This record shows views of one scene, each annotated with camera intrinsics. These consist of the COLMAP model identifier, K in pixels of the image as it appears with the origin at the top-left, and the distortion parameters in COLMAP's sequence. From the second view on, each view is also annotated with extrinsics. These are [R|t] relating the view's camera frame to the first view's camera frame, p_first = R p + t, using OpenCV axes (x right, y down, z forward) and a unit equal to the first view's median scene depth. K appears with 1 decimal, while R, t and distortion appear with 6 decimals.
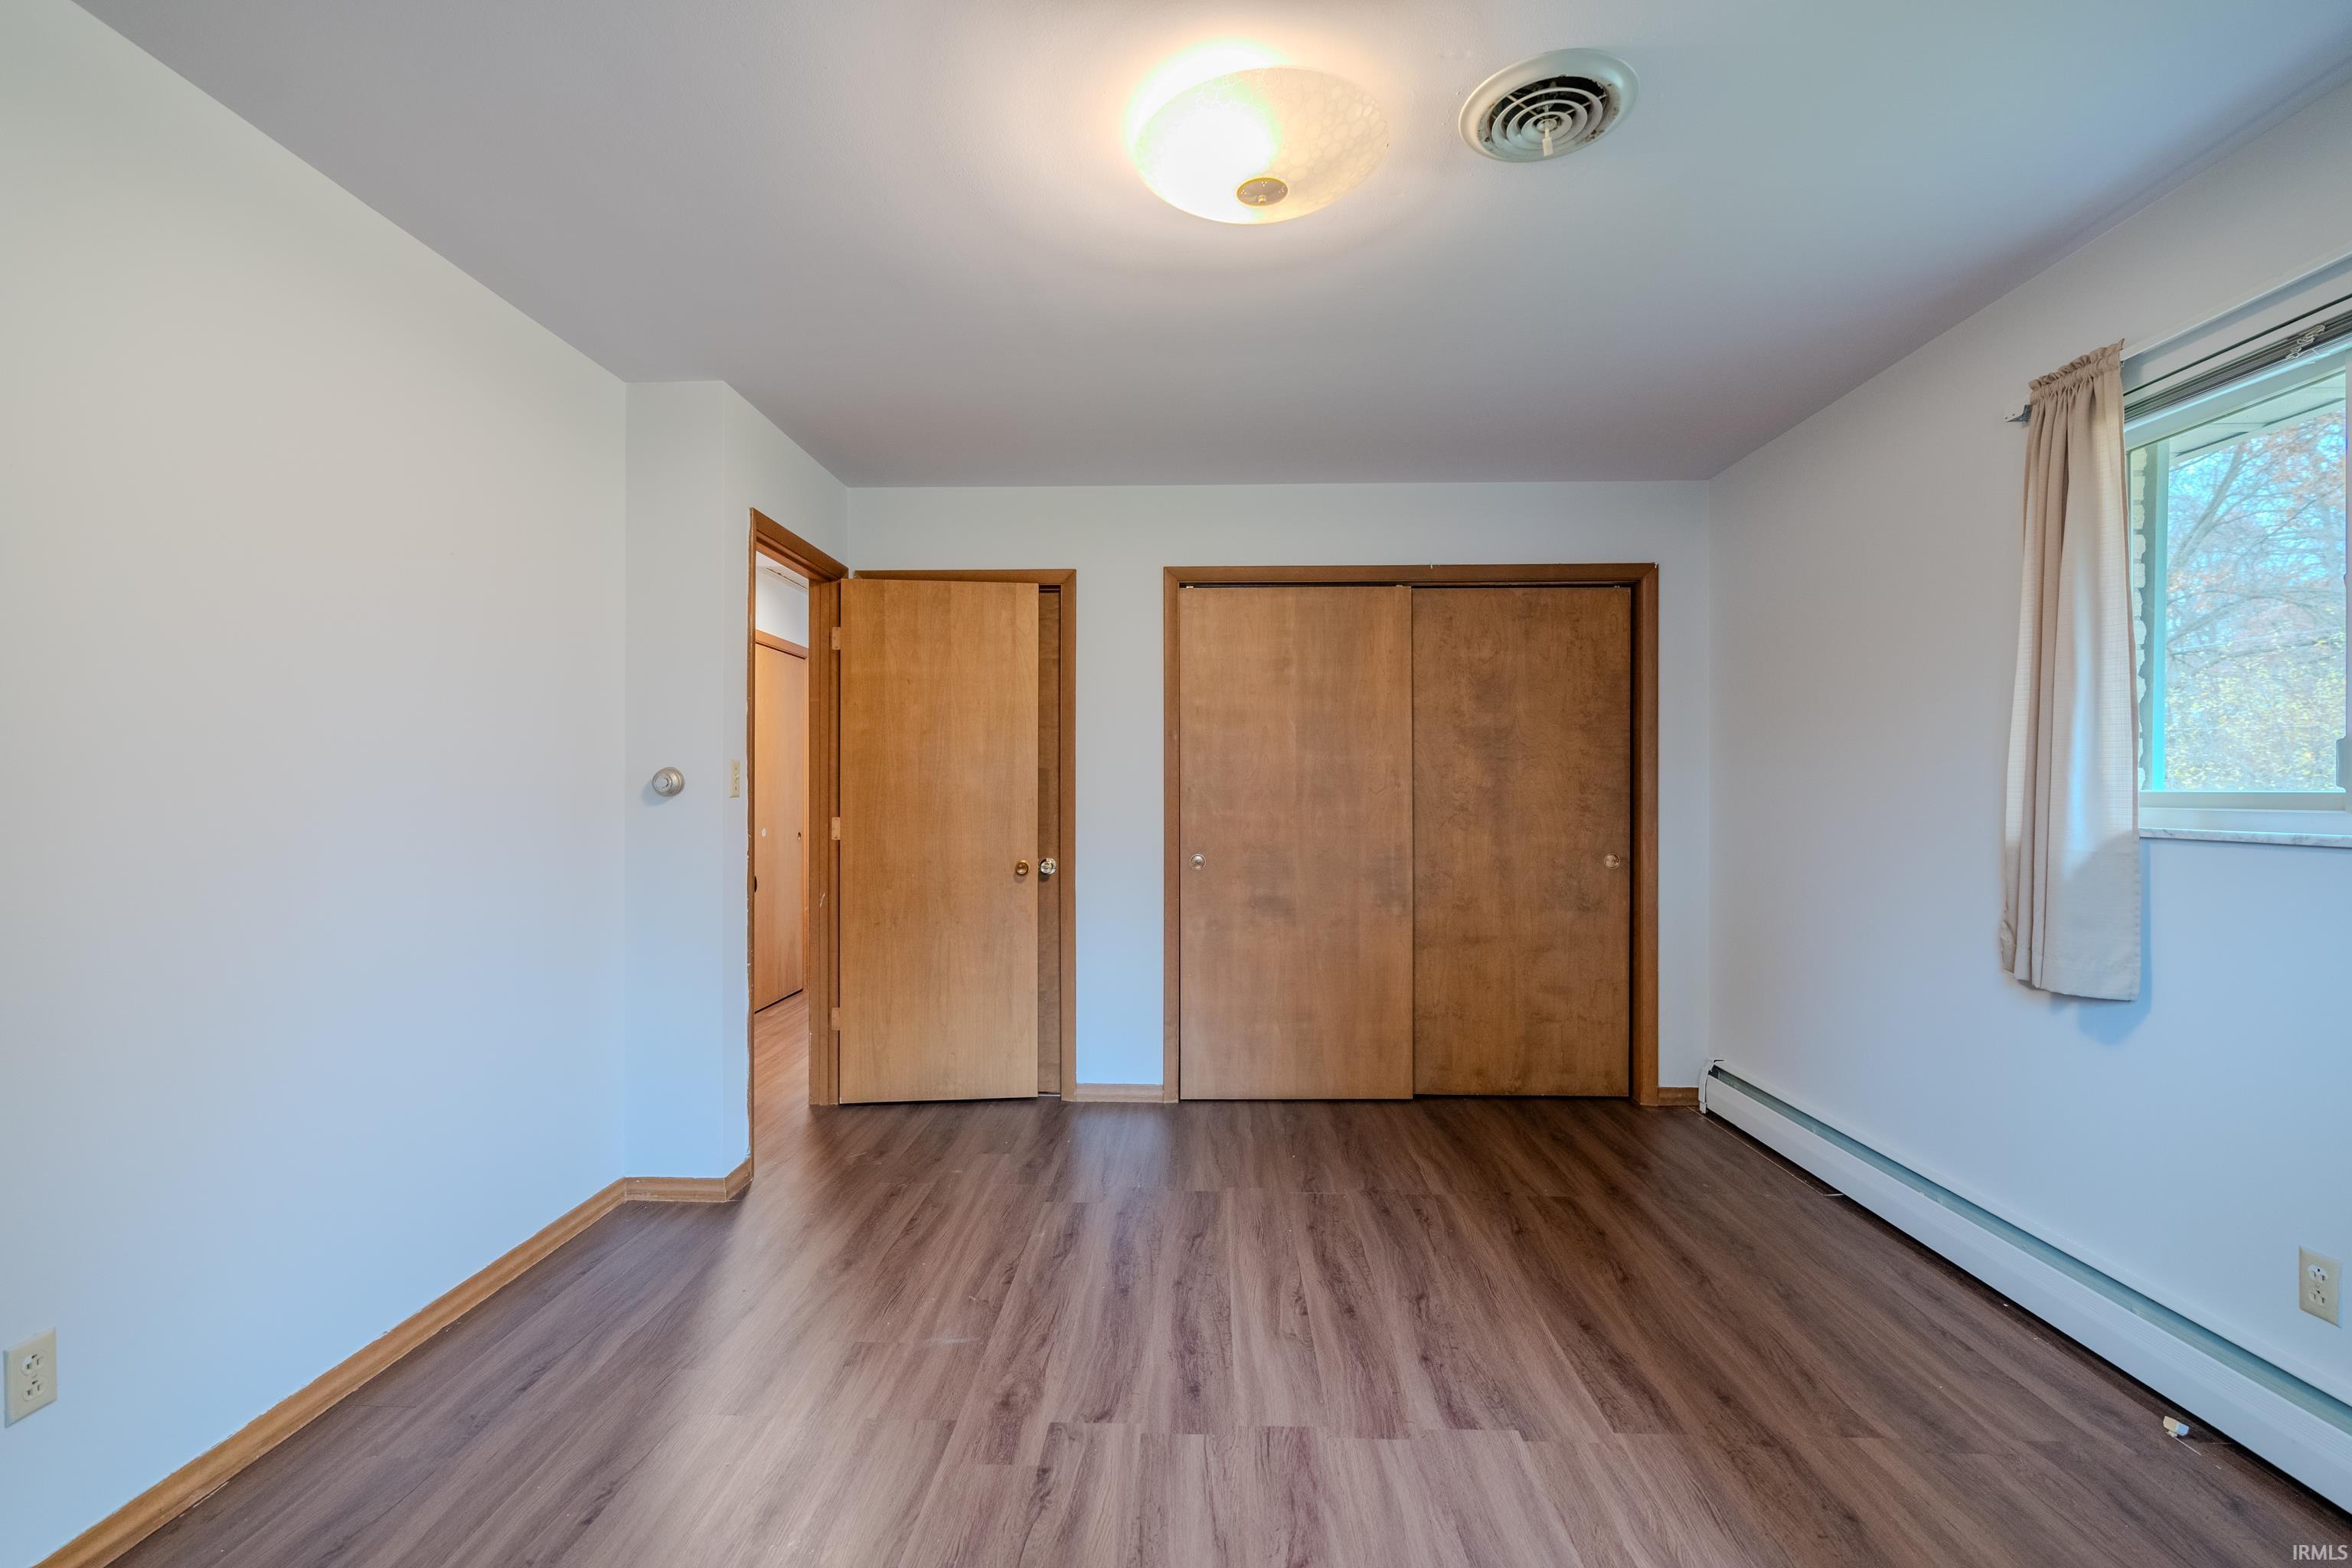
lens RADIAL K [[1061.2, 0, 1167.7], [0, 1061.2, 792.0], [0, 0, 1]] dist [0.000067, 0.000009]
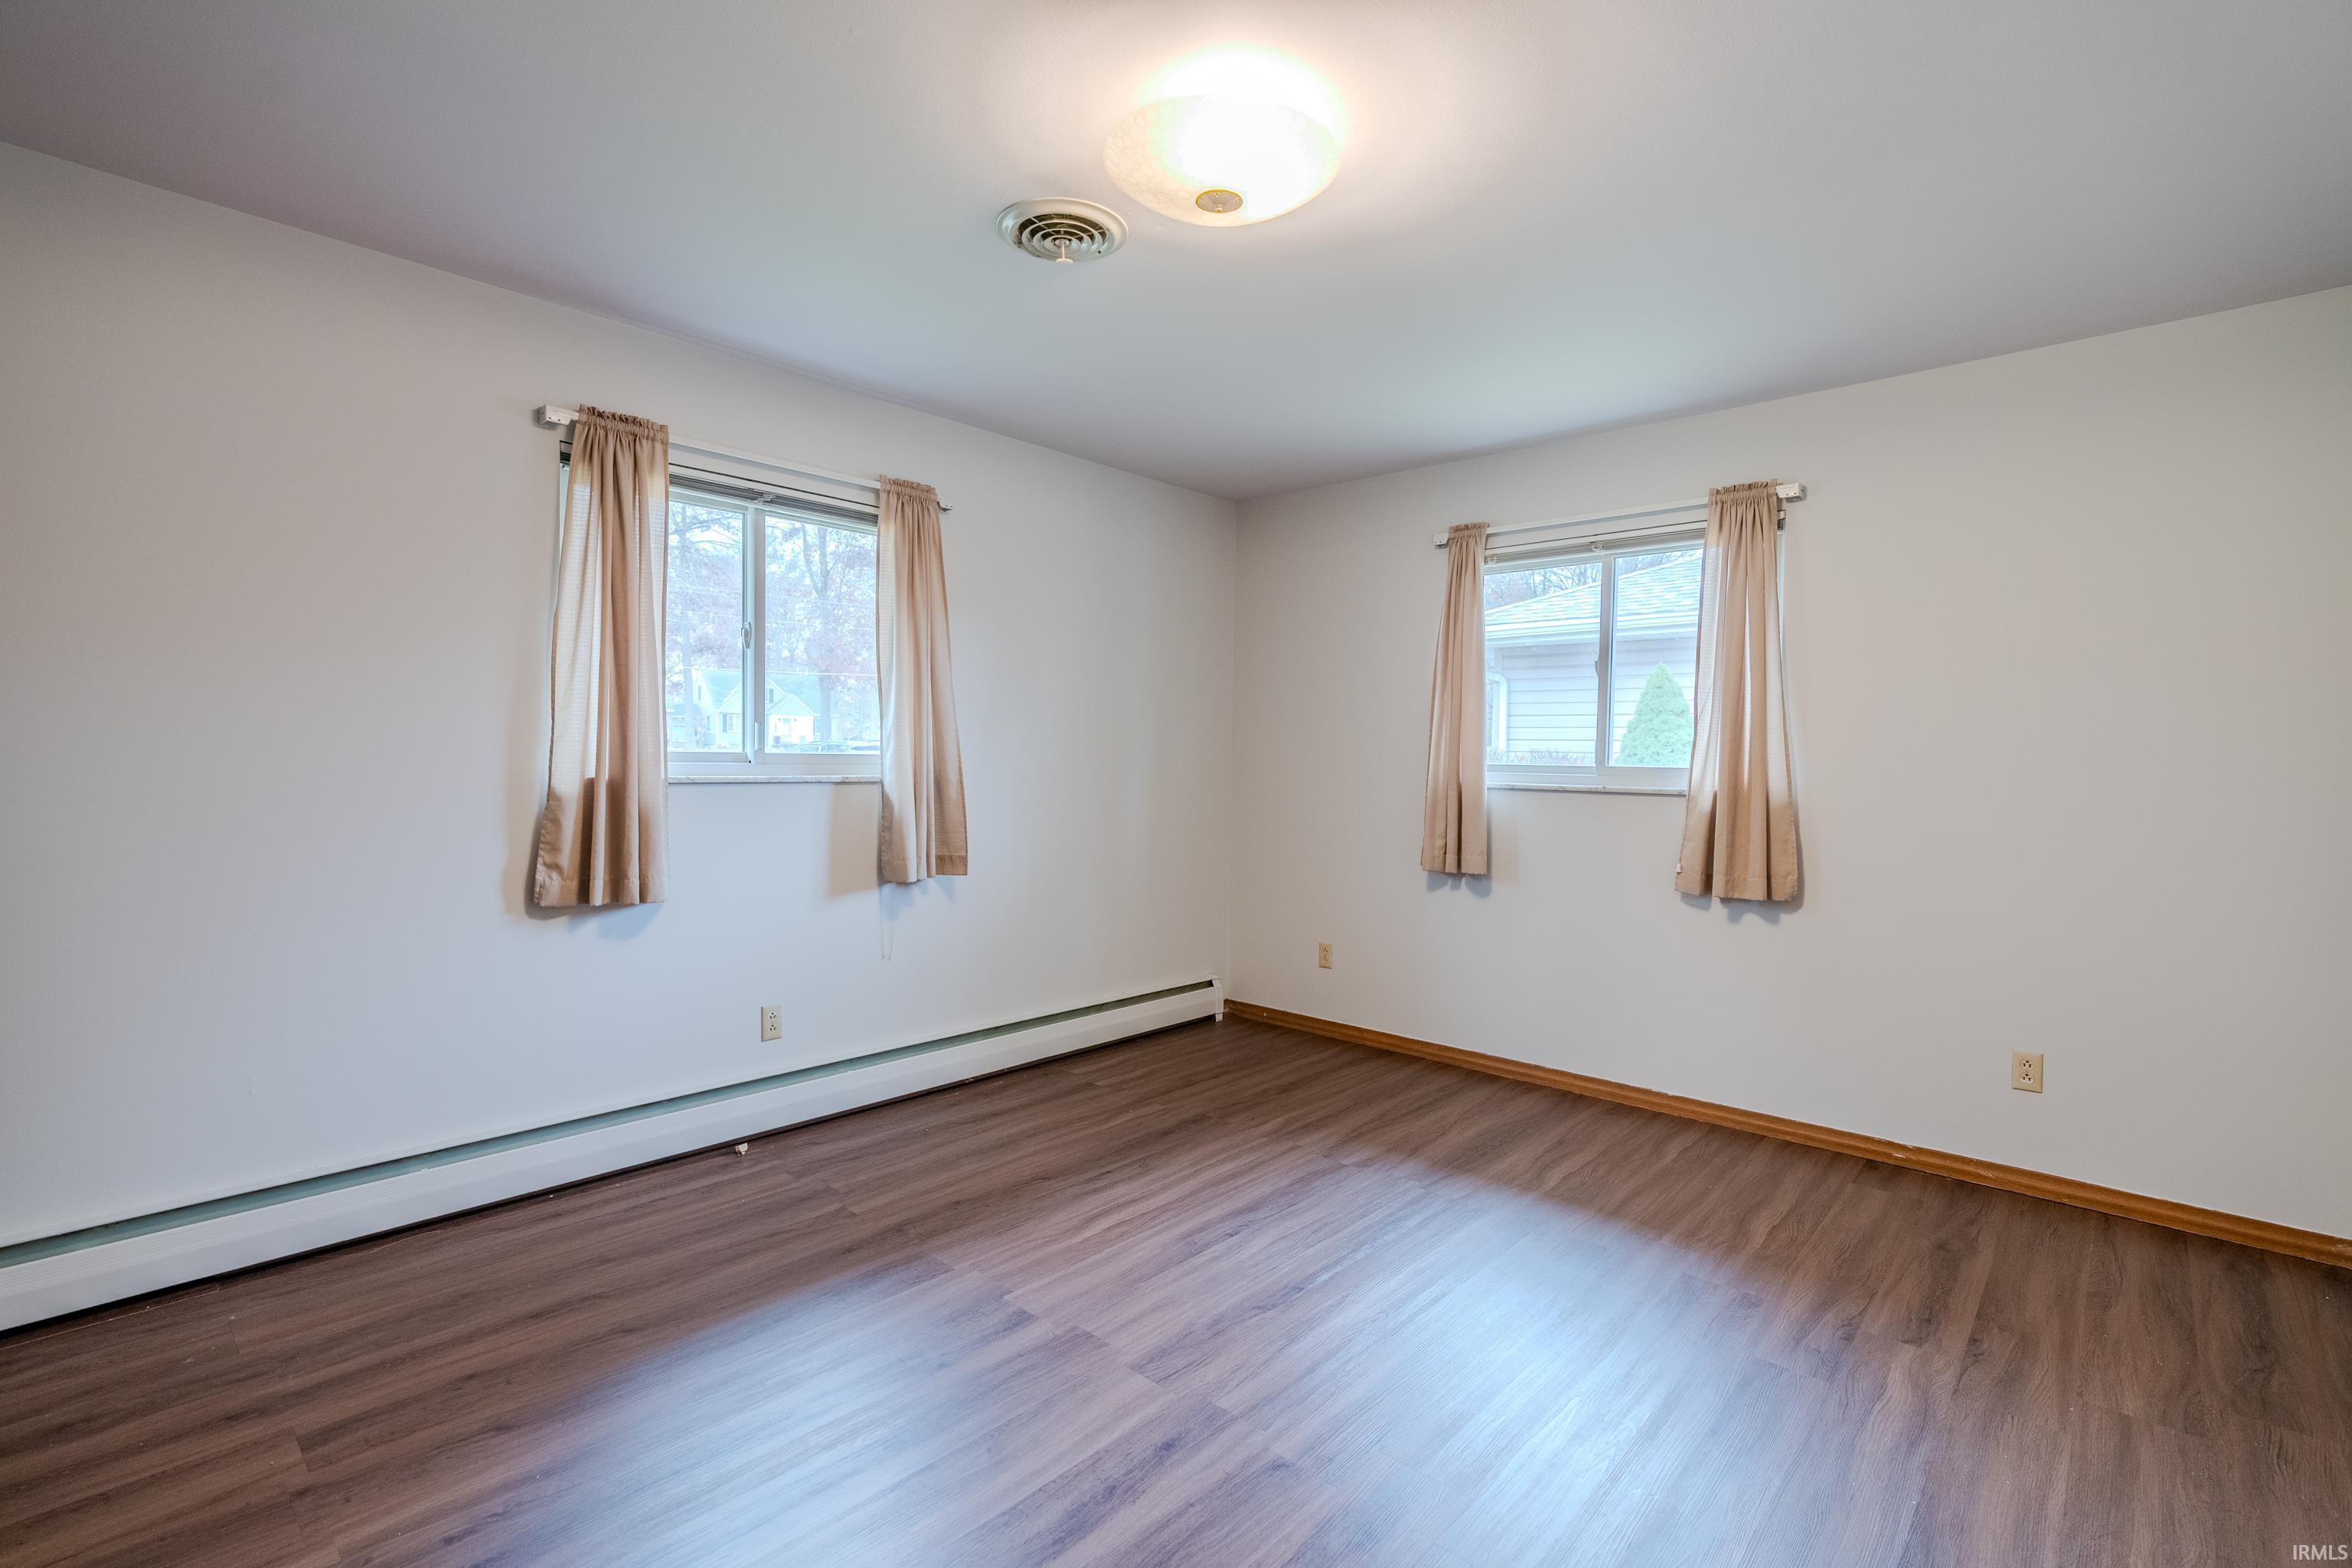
lens RADIAL K [[1061.2, 0, 1174.2], [0, 1061.2, 783.4], [0, 0, 1]] dist [0.000067, 0.000009]
pose [[-0.760146, -0.028542, 0.649125, -0.535280], [-0.013870, 0.999520, 0.027706, -0.006168], [-0.649604, 0.012057, -0.760177, 1.669809]]
